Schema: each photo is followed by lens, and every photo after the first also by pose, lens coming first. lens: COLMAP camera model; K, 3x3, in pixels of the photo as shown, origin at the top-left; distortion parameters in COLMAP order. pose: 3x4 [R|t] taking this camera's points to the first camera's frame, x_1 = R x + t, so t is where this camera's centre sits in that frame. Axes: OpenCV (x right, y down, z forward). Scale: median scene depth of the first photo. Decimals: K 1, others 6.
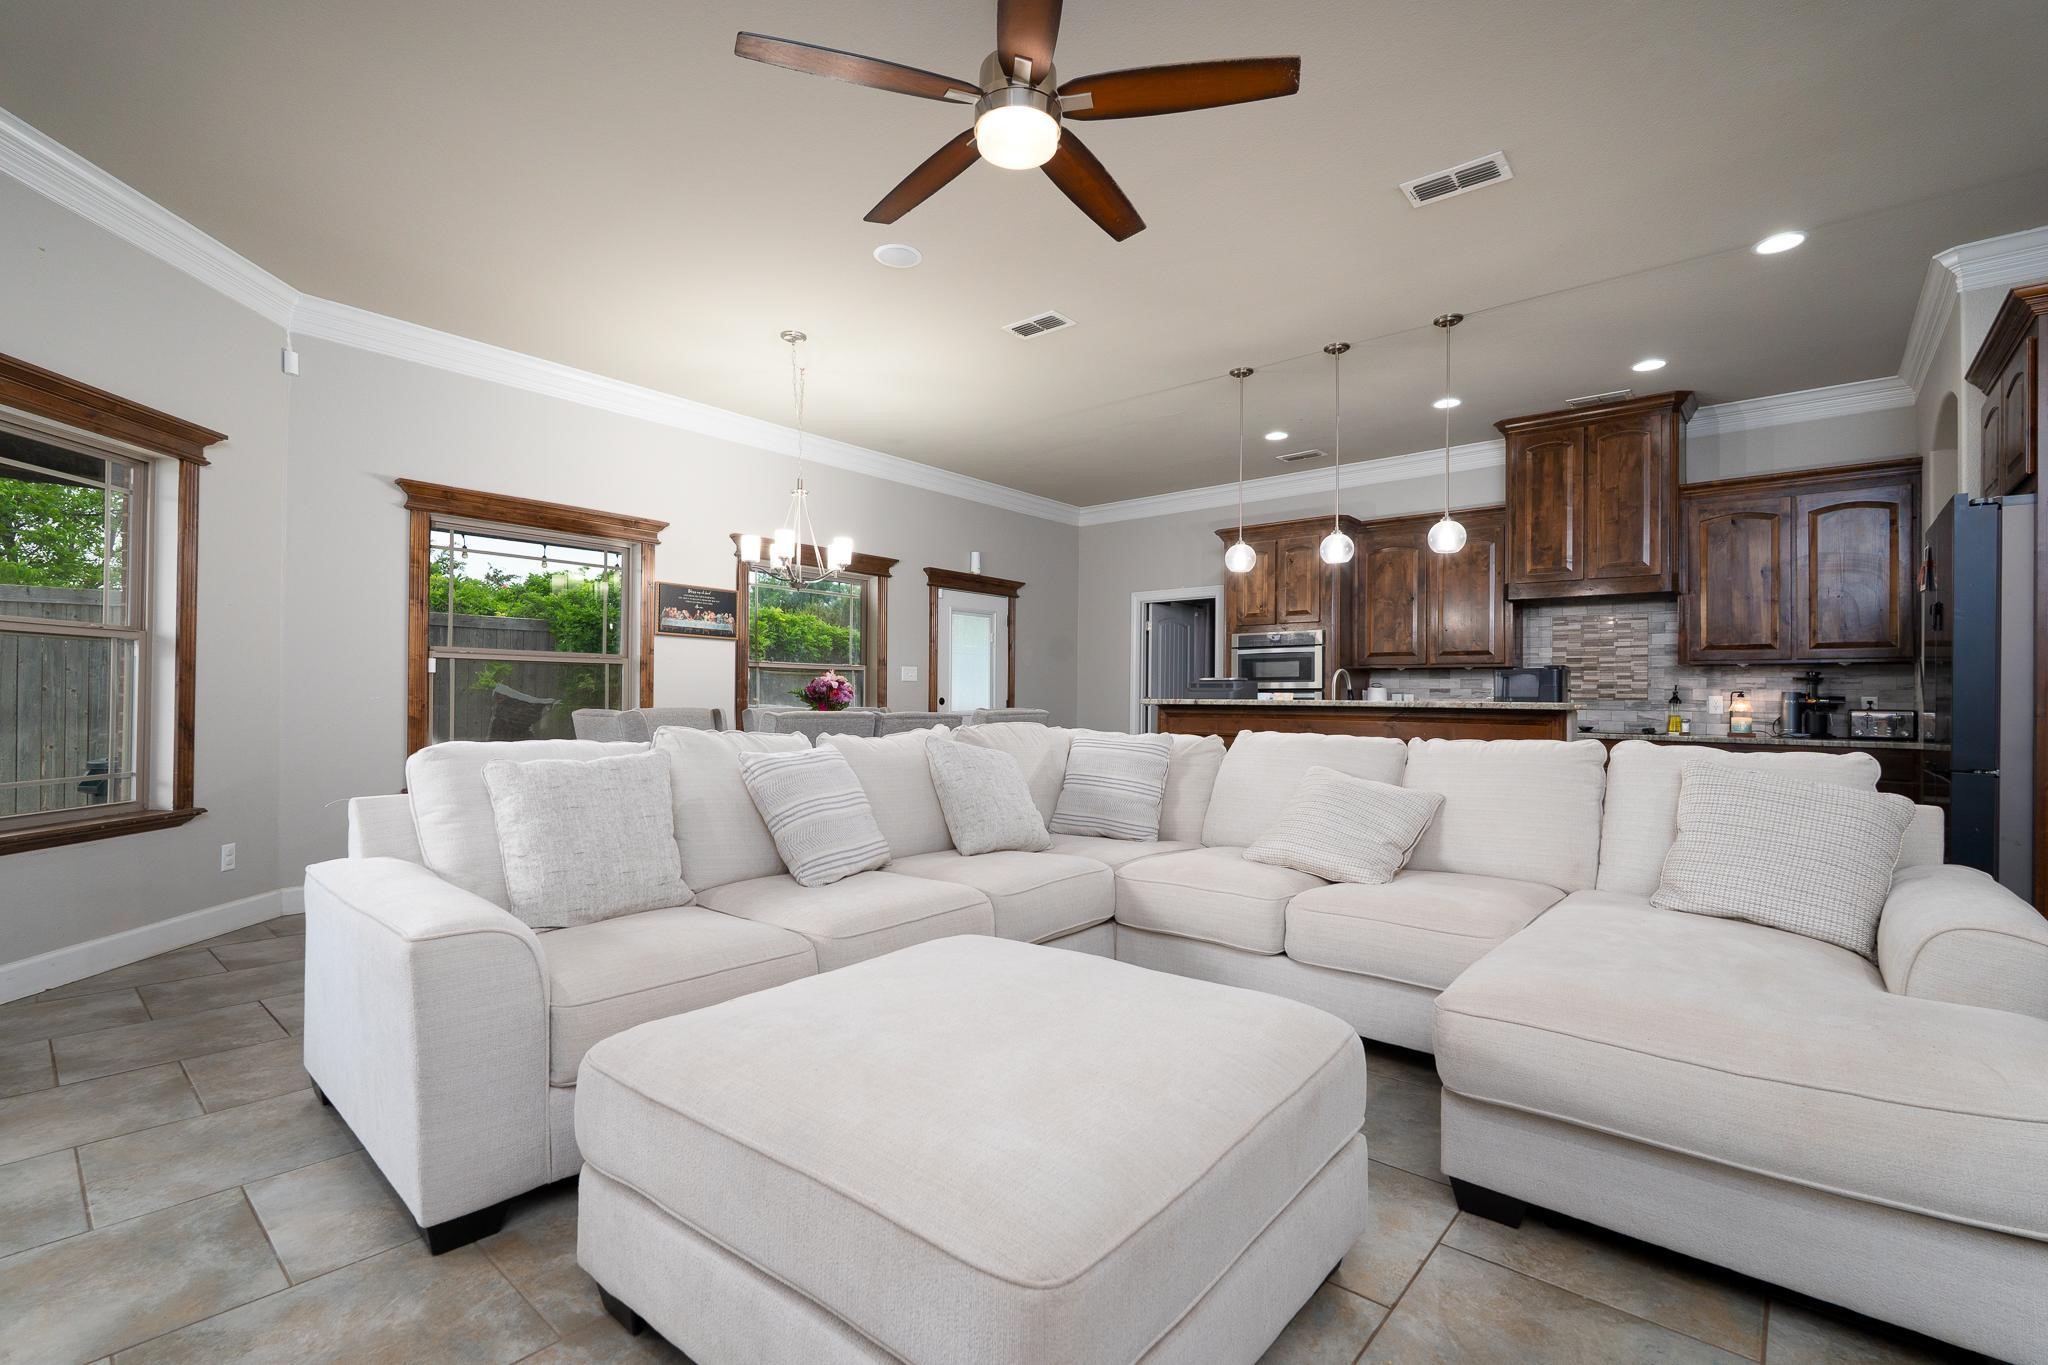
lens RADIAL K [[930.4, 0, 1015.0], [0, 930.4, 687.9], [0, 0, 1]] dist [0.004266, 0.001107]
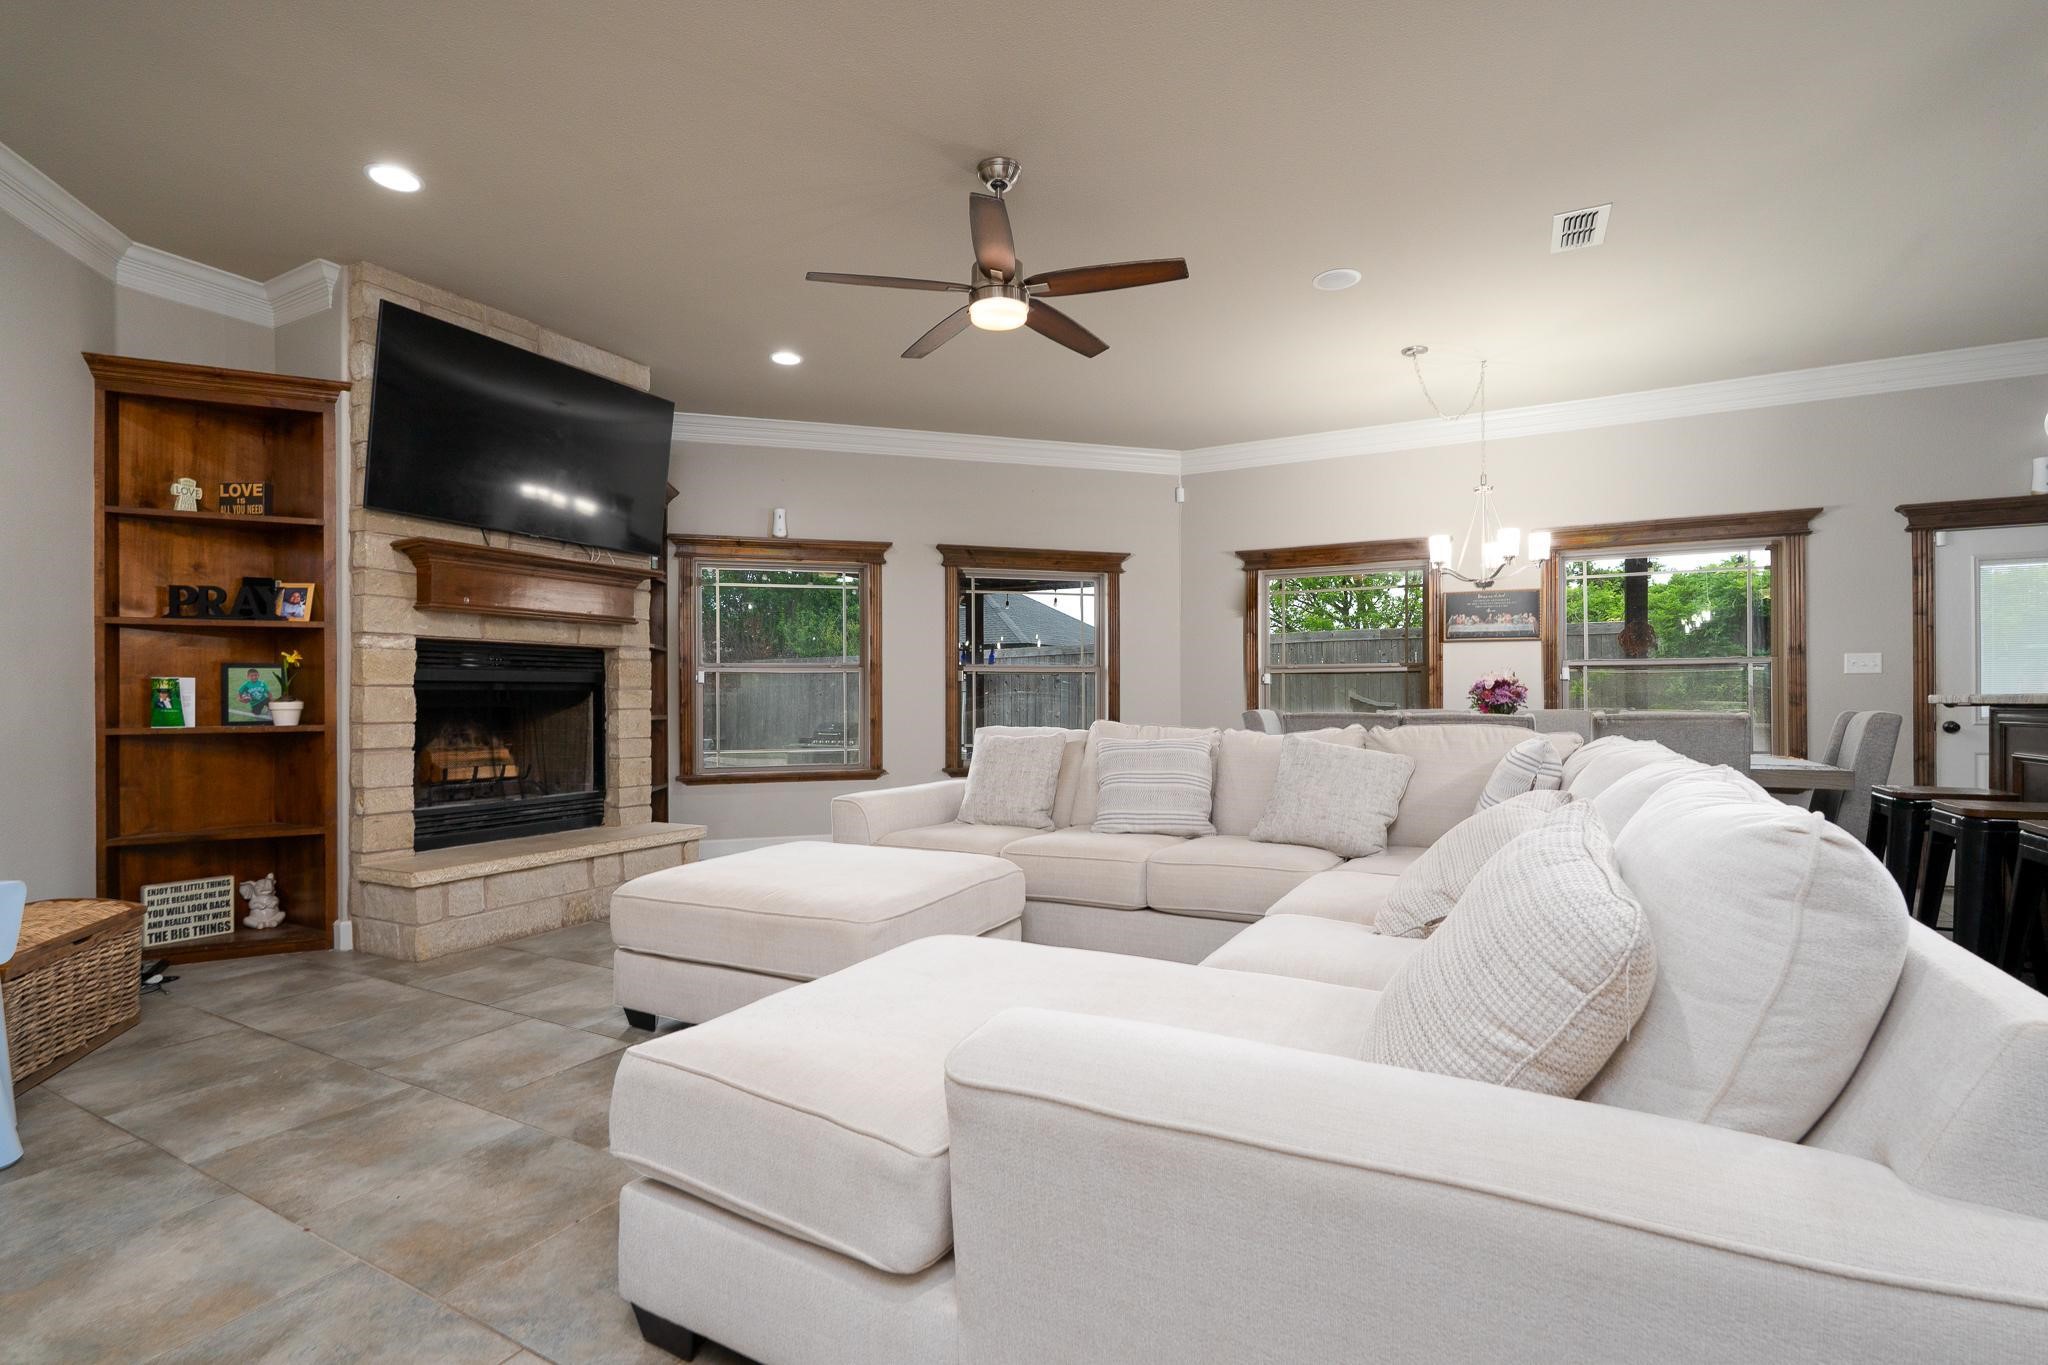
lens RADIAL K [[930.4, 0, 1027.7], [0, 930.4, 690.4], [0, 0, 1]] dist [0.004266, 0.001107]
pose [[0.217368, -0.019723, -0.975890, 0.546370], [0.013689, 0.999759, -0.017156, 0.010692], [0.975994, -0.009630, 0.217586, 0.286557]]
